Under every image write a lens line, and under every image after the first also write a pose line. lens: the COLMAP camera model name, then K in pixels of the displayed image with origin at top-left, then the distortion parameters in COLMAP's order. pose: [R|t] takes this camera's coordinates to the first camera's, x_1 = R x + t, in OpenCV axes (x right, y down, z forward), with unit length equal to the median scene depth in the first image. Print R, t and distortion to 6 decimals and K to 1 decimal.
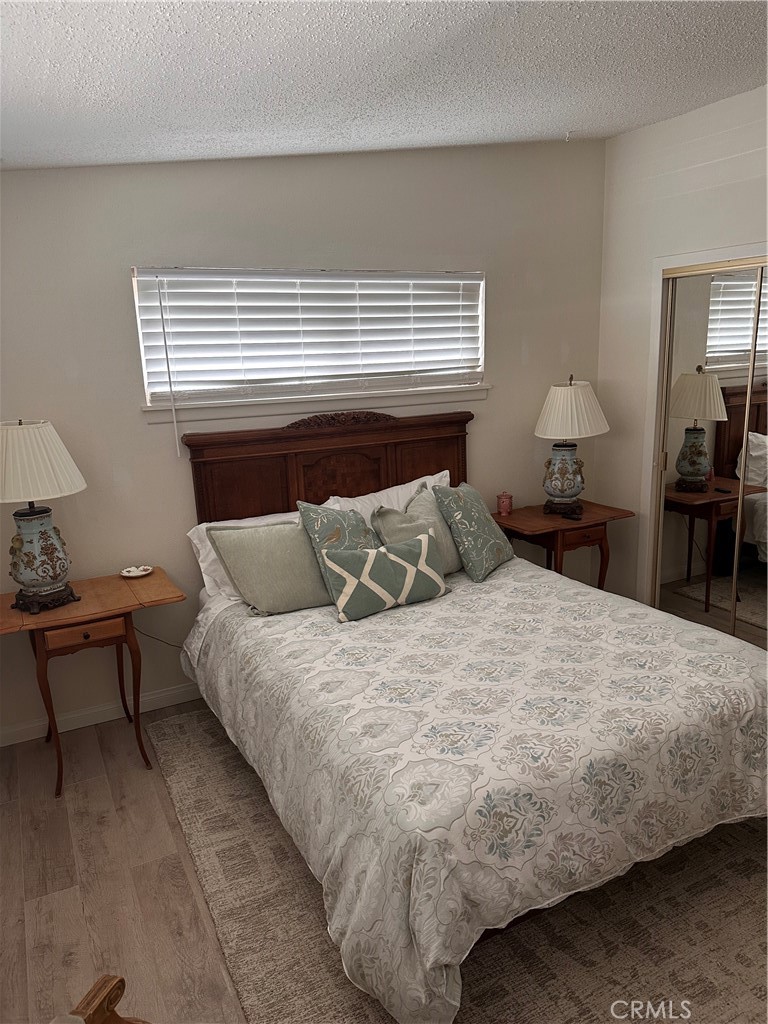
lens RADIAL K [[719.0, 0, 383.3], [0, 719.0, 514.0], [0, 0, 1]] dist [0.116127, -0.198262]
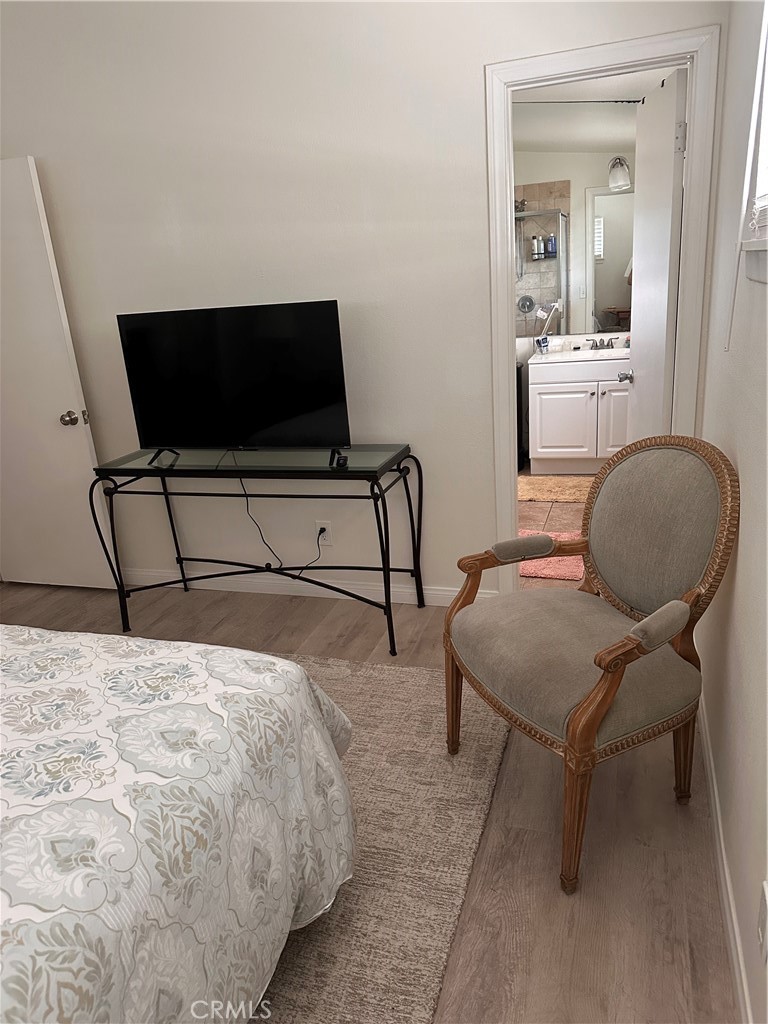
lens RADIAL K [[719.0, 0, 383.3], [0, 719.0, 514.0], [0, 0, 1]] dist [0.116127, -0.198262]
pose [[-0.694740, -0.142713, 0.704961, -0.377075], [0.259550, 0.864335, 0.430765, -0.082567], [-0.670798, 0.482242, -0.563447, 0.726146]]
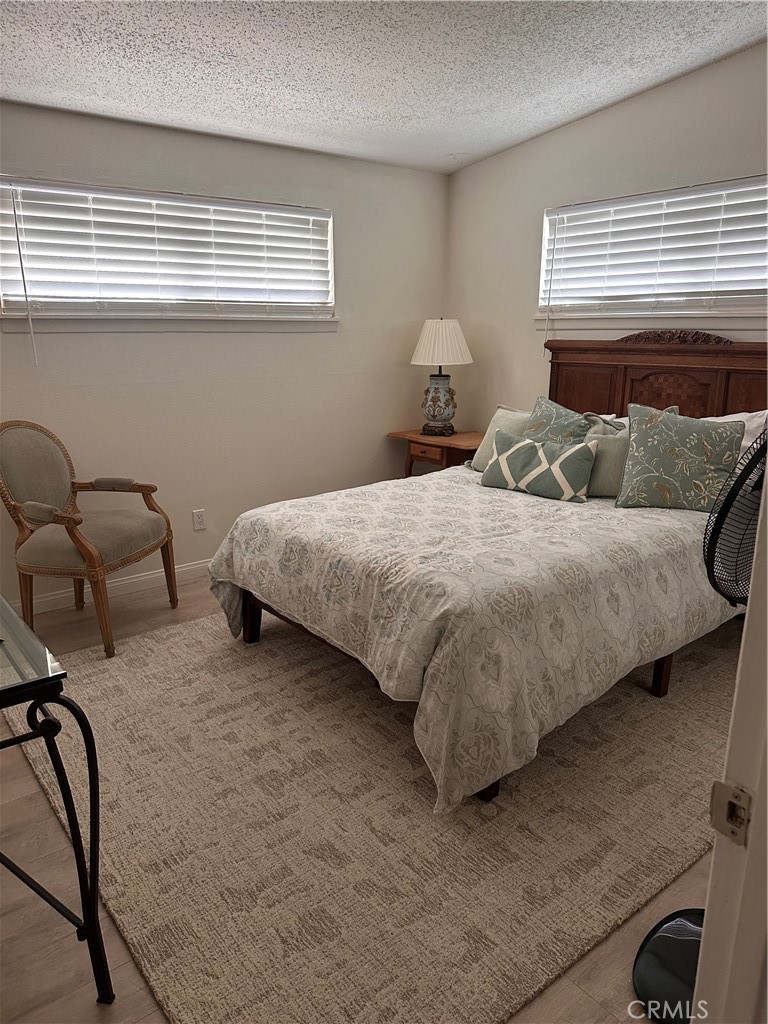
lens RADIAL K [[719.0, 0, 383.3], [0, 719.0, 514.0], [0, 0, 1]] dist [0.116127, -0.198262]
pose [[0.186393, 0.279568, -0.941859, 1.004797], [-0.222732, 0.945724, 0.236637, -0.057600], [0.956895, 0.165675, 0.238545, 0.473648]]
